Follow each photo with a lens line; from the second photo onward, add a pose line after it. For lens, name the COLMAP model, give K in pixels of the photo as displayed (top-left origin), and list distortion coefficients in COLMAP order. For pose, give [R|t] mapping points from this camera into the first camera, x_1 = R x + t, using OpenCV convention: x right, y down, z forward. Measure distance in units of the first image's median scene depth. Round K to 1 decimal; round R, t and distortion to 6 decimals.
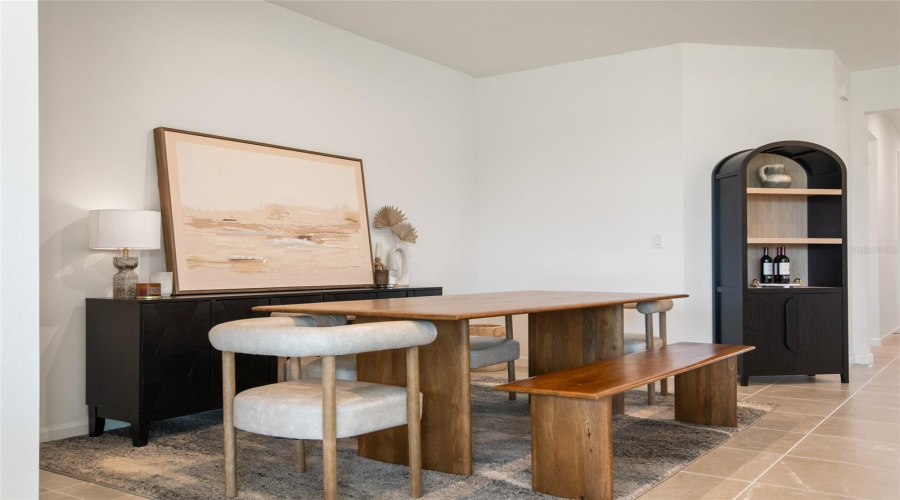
lens RADIAL K [[772.6, 0, 450.0], [0, 772.6, 250.0], [0, 0, 1]] dist [0.029600, -0.006220]
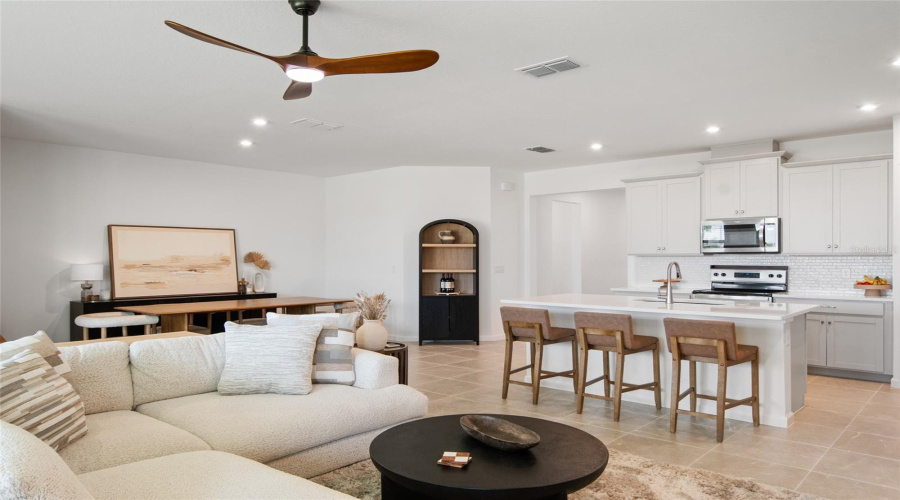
lens RADIAL K [[587.9, 0, 447.0], [0, 587.9, 263.4], [0, 0, 1]] dist [0.008928, -0.000648]
pose [[0.994336, 0.004328, -0.106194, 0.627908], [-0.001264, 0.999581, 0.028907, -0.077549], [0.106275, -0.028609, 0.993925, -0.478601]]
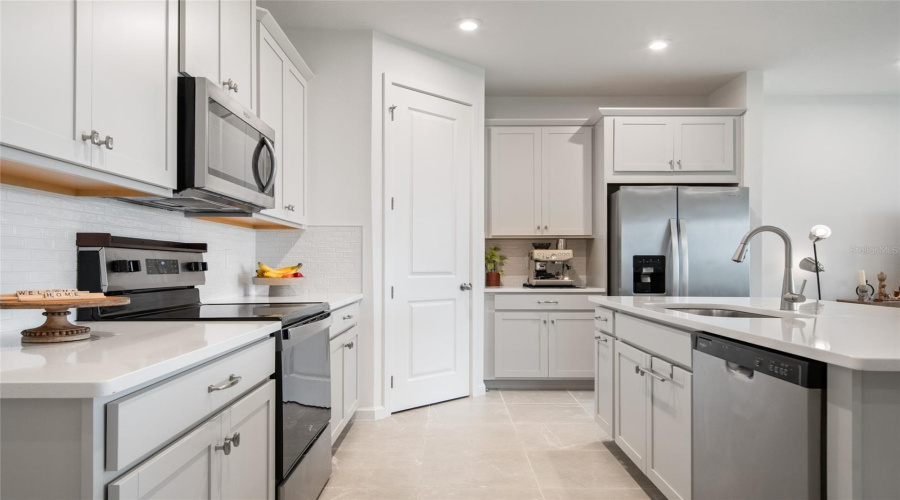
lens RADIAL K [[587.9, 0, 447.0], [0, 587.9, 263.4], [0, 0, 1]] dist [0.008928, -0.000648]
pose [[-0.571389, 0.003617, 0.820672, 0.664892], [-0.018397, 0.999683, -0.017215, -0.011366], [-0.820473, -0.024934, -0.571141, 1.009264]]
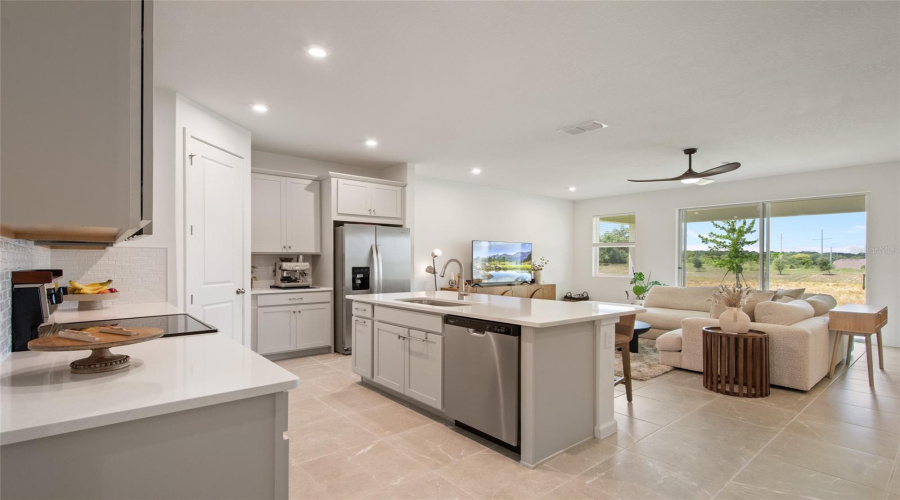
lens RADIAL K [[420.4, 0, 447.9], [0, 420.4, 264.3], [0, 0, 1]] dist [-0.000841, -0.000286]
pose [[-0.964775, -0.000423, 0.263074, 0.735459], [-0.004530, 0.999877, -0.015005, -0.035381], [-0.263036, -0.015668, -0.964659, 1.193878]]
